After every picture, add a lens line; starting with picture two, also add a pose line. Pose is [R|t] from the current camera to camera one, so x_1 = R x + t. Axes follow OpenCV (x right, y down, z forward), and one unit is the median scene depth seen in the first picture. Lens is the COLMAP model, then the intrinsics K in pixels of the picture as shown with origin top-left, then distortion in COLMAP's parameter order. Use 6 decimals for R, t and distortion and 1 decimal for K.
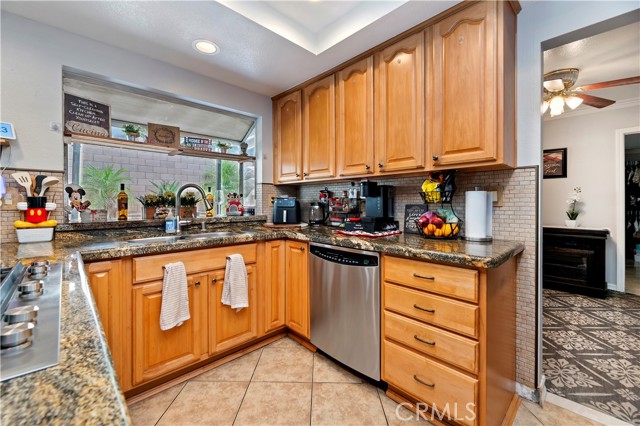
lens RADIAL K [[262.3, 0, 314.4], [0, 262.3, 205.4], [0, 0, 1]] dist [-0.003392, 0.000359]
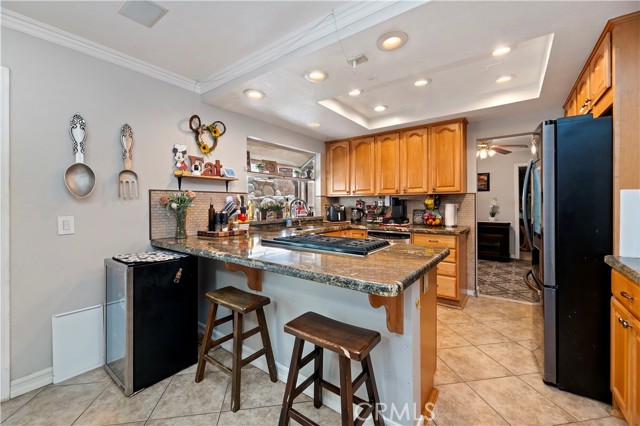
lens RADIAL K [[262.3, 0, 314.4], [0, 262.3, 205.4], [0, 0, 1]] dist [-0.003392, 0.000359]
pose [[0.986231, -0.003344, 0.165338, -0.668029], [0.004201, 0.999980, -0.004831, -0.026636], [-0.165319, 0.005459, 0.986225, -0.750867]]
